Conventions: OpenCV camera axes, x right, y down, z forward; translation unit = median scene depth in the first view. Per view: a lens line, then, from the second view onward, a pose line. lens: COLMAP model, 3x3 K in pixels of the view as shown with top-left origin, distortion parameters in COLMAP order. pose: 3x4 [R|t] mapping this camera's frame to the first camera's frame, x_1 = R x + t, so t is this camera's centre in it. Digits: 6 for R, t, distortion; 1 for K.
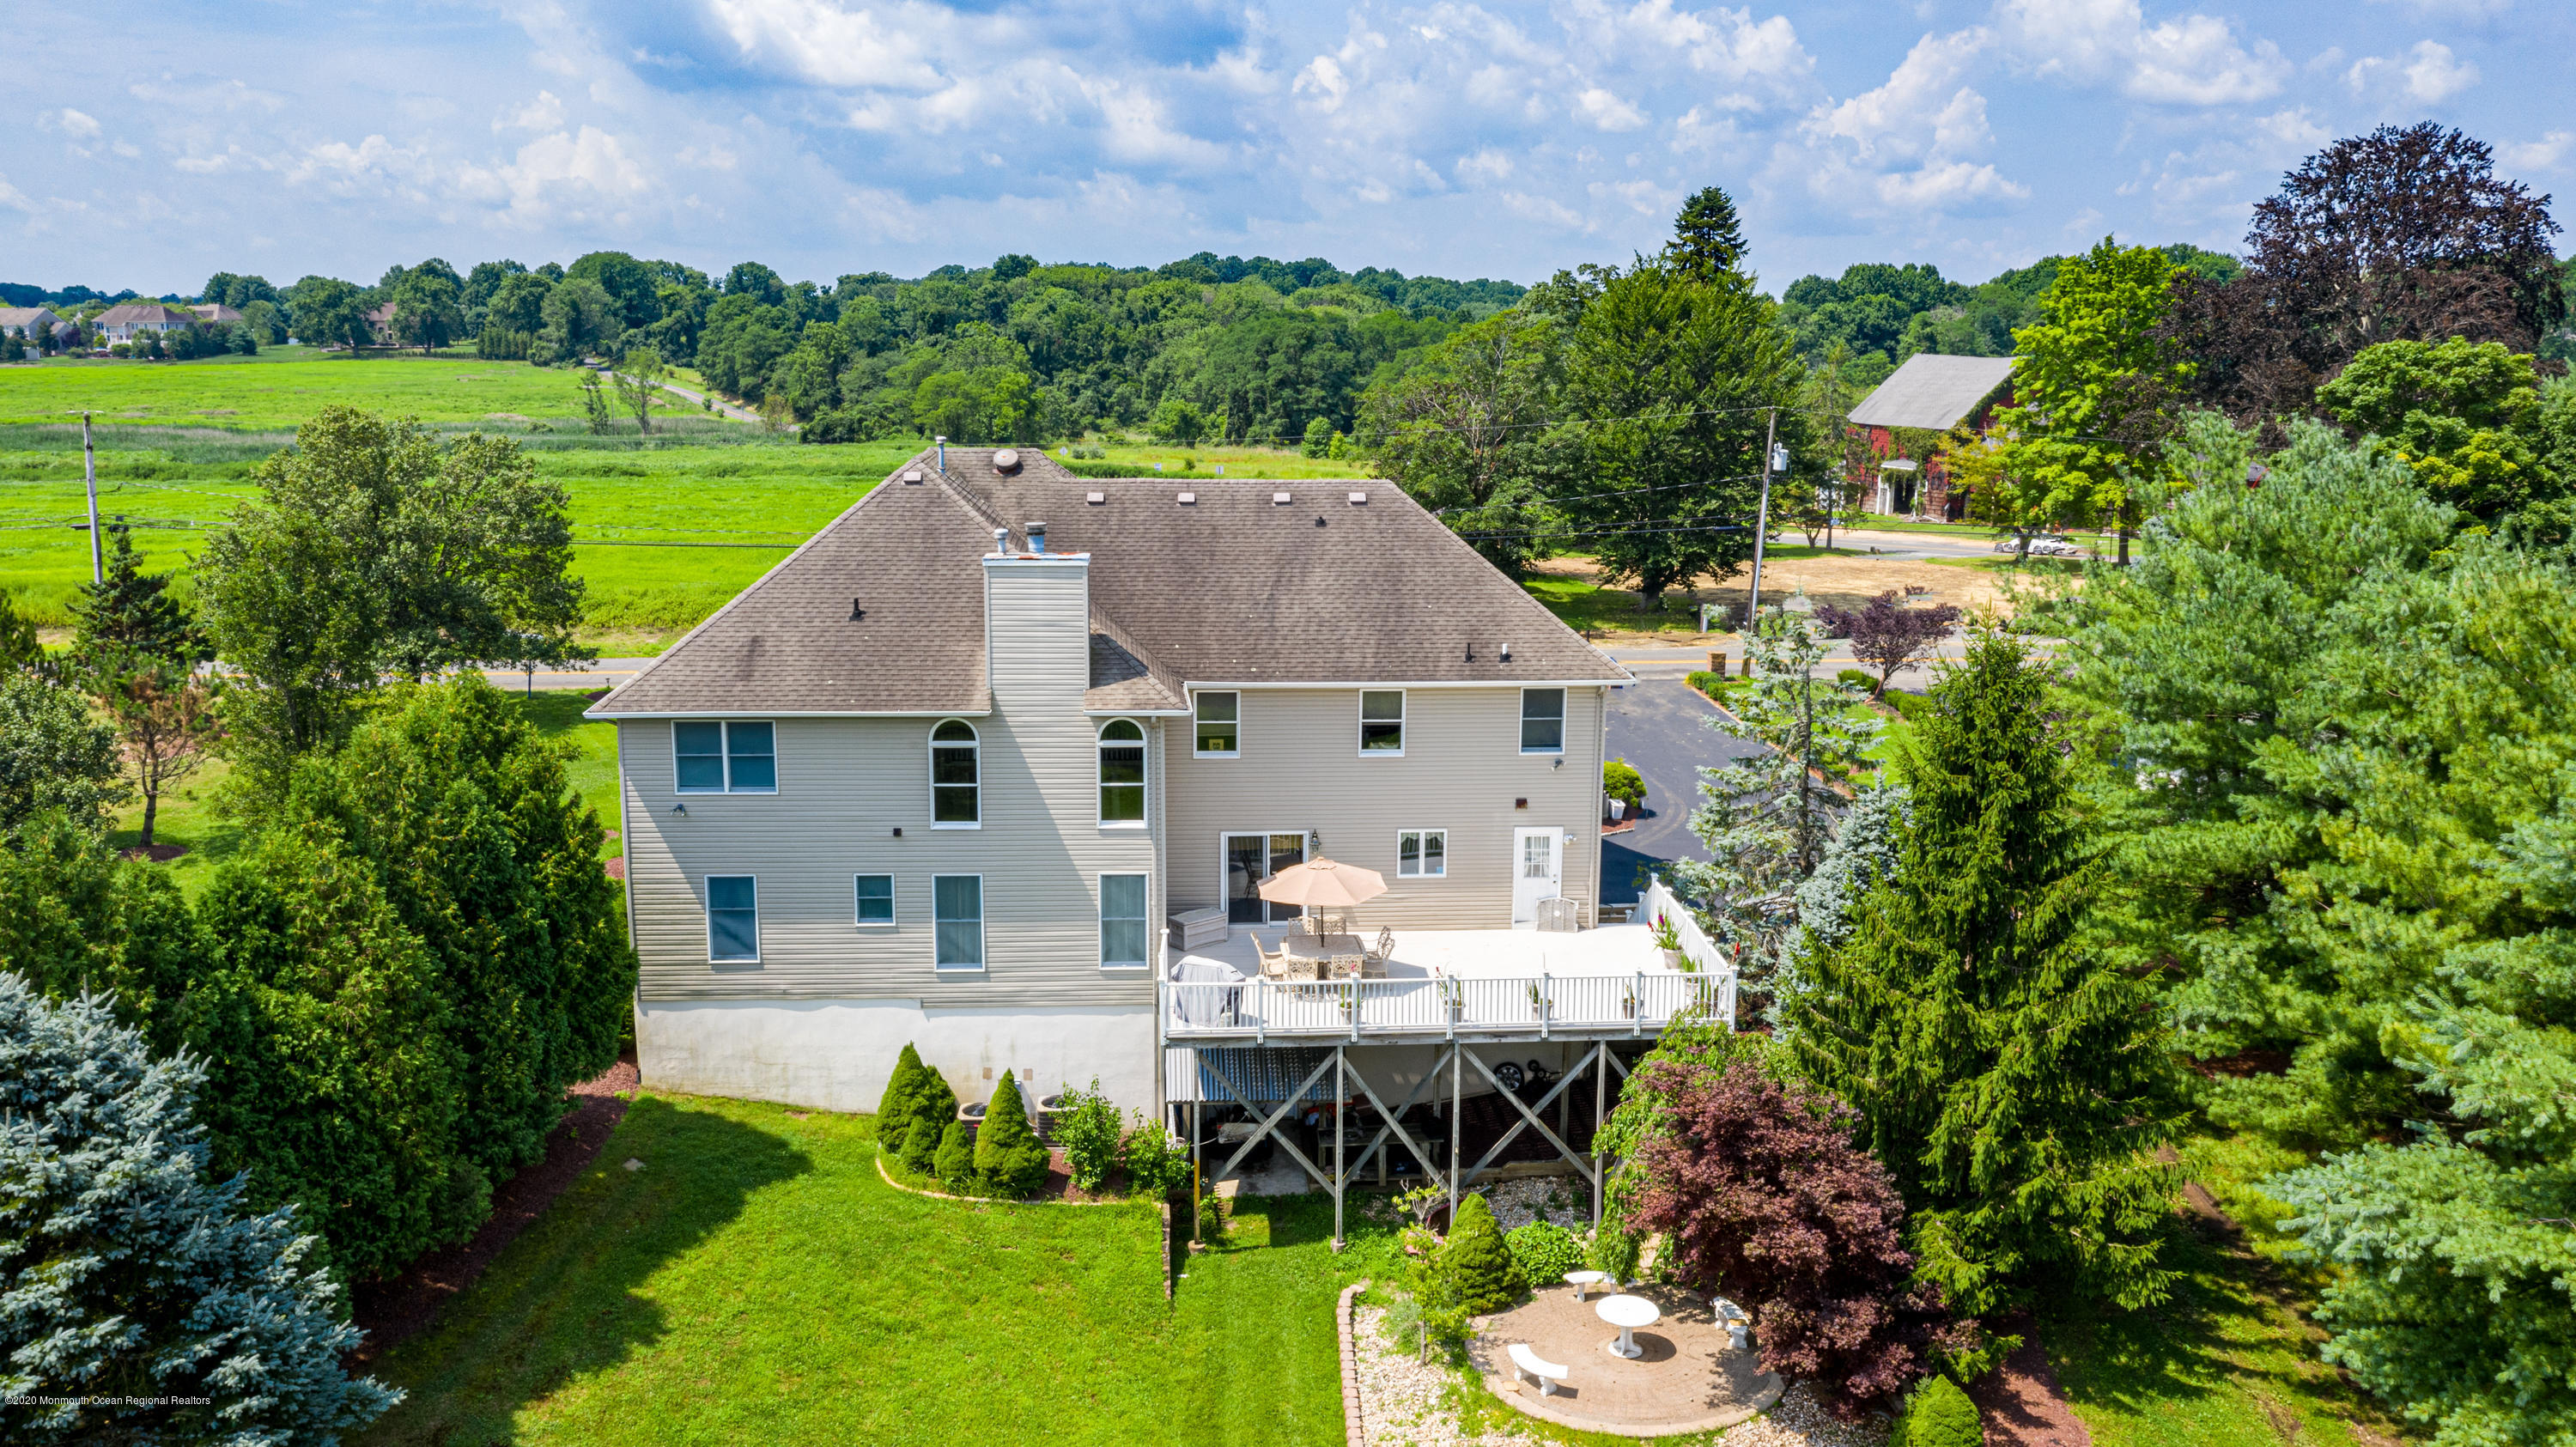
lens RADIAL K [[2110.5, 0, 1288.0], [0, 2110.5, 723.5], [0, 0, 1]] dist [0.008829, -0.009711]
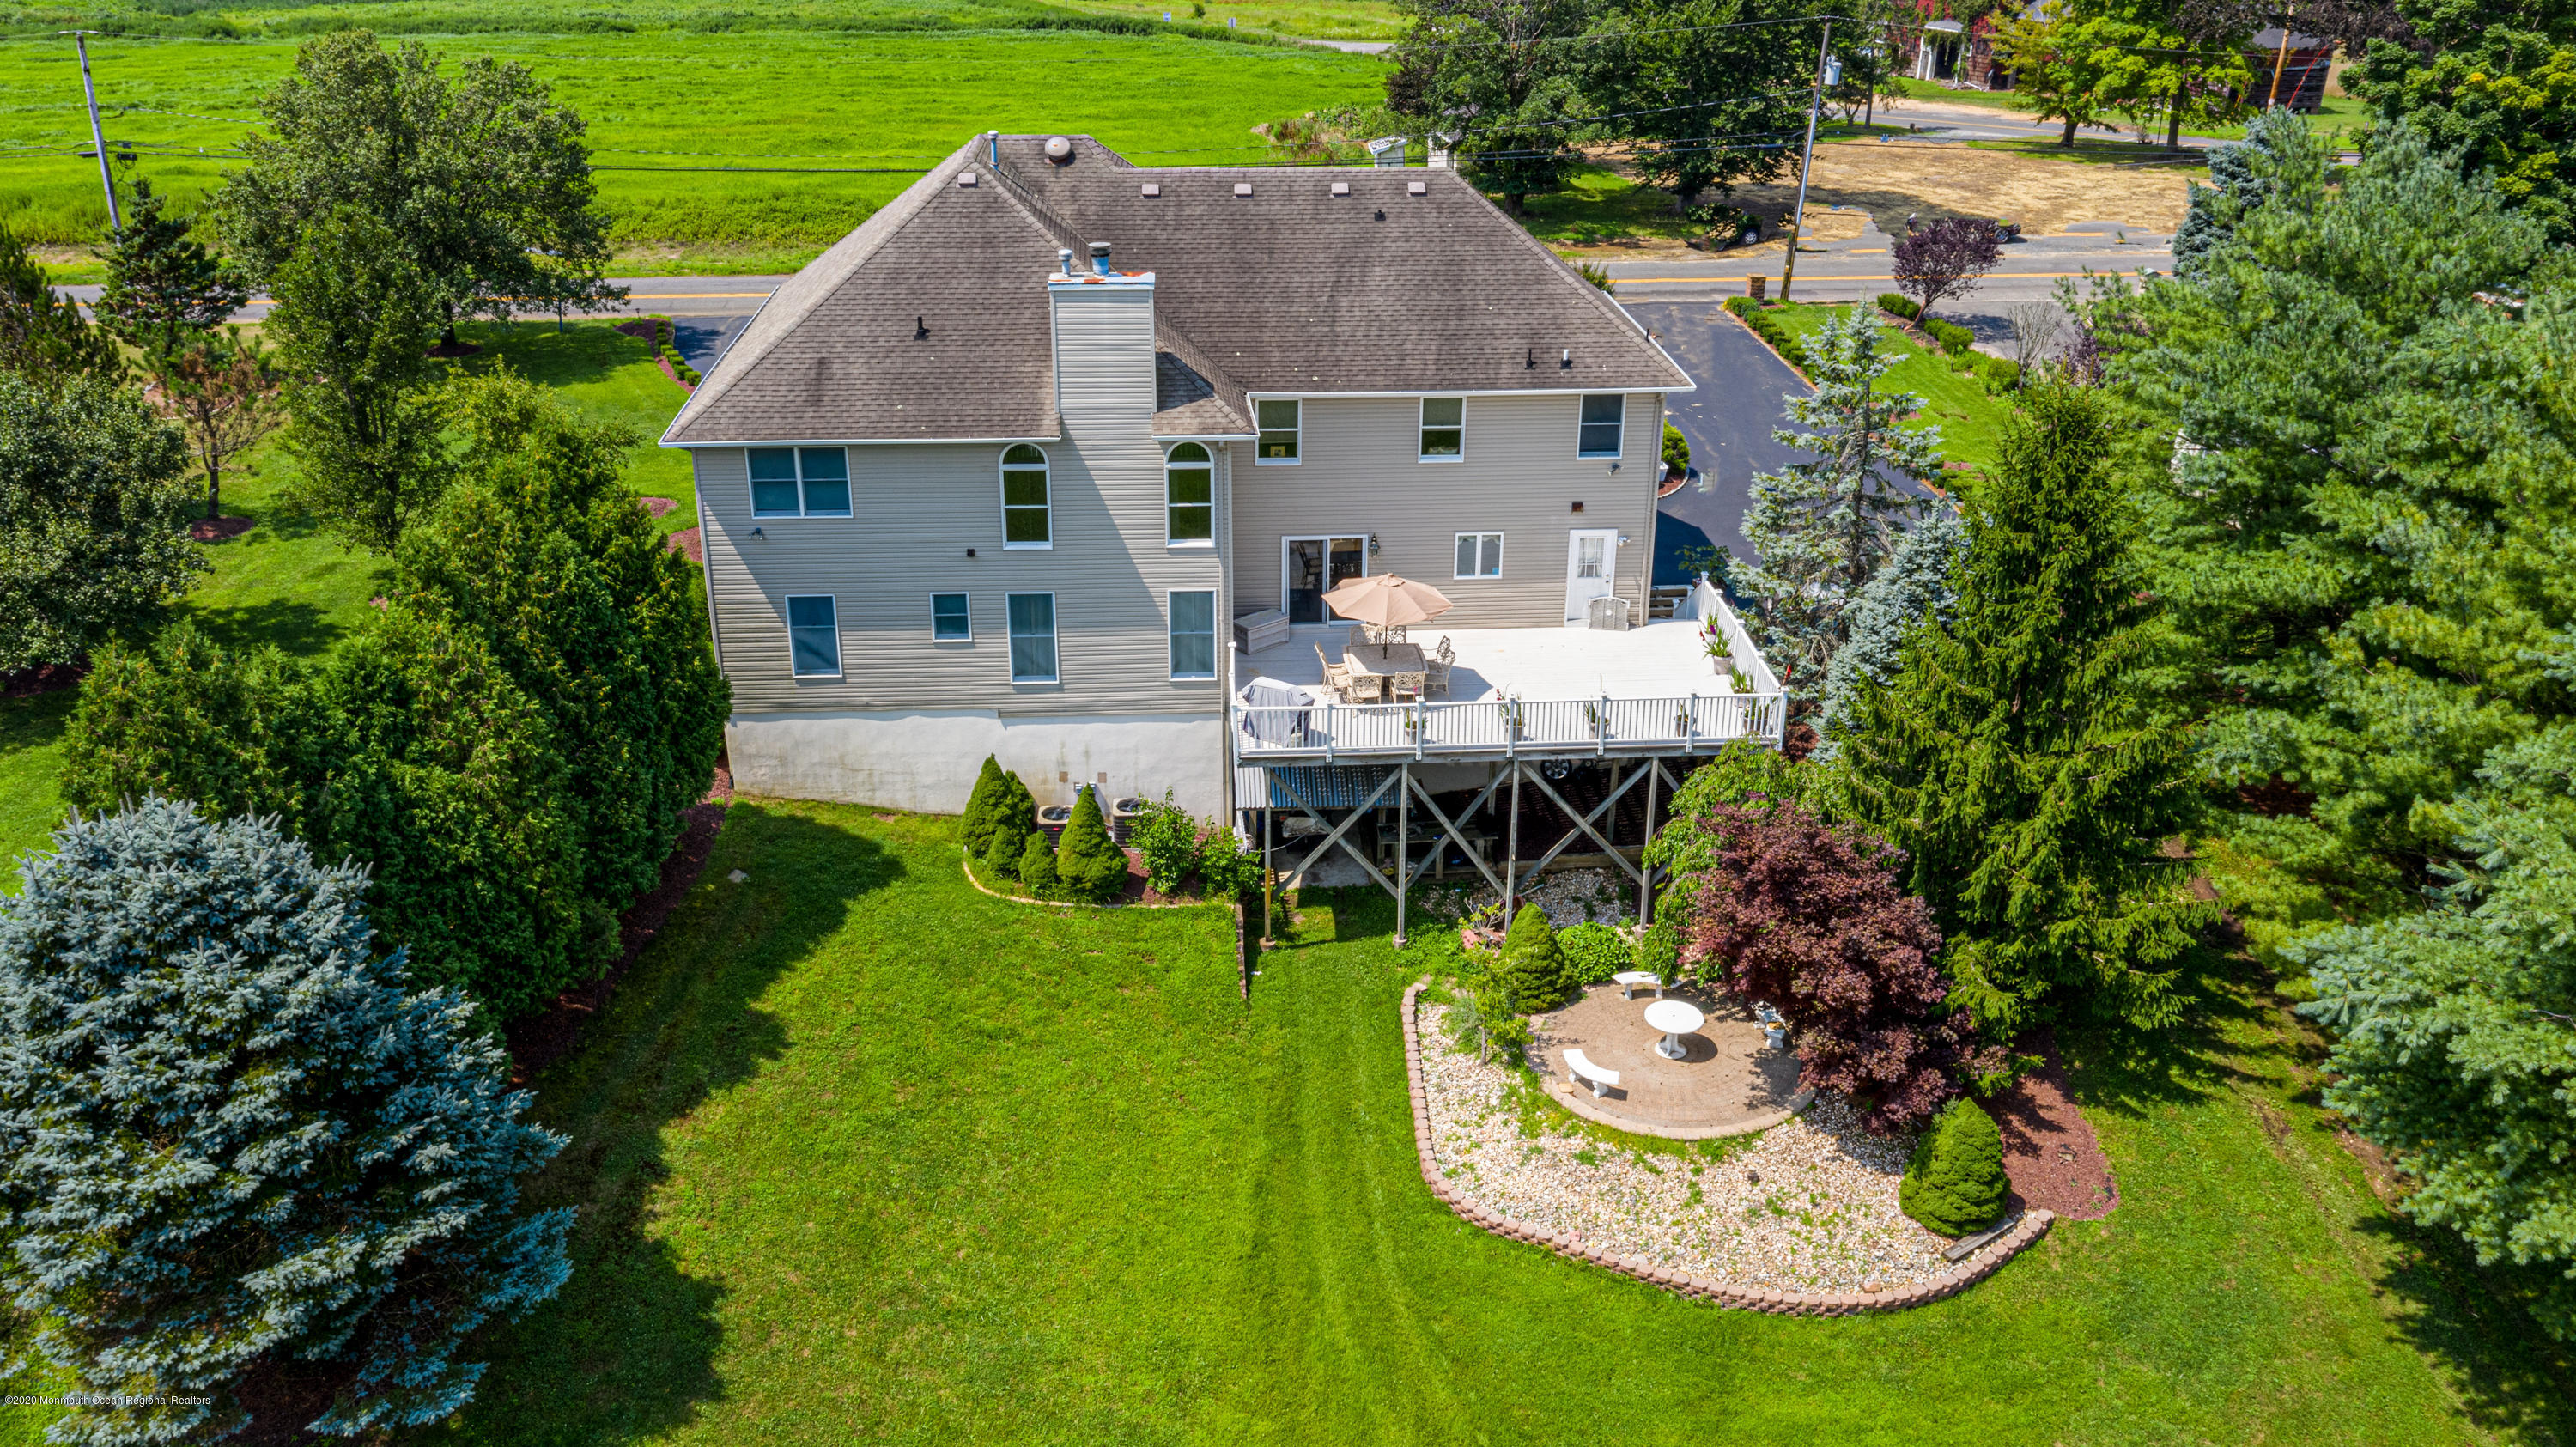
lens RADIAL K [[2100.3, 0, 1288.0], [0, 2100.3, 723.5], [0, 0, 1]] dist [0.006406, -0.000871]
pose [[0.999996, -0.002627, -0.000359, -0.034129], [0.002640, 0.974532, 0.224233, -0.104388], [-0.000239, -0.224233, 0.974535, -0.010947]]
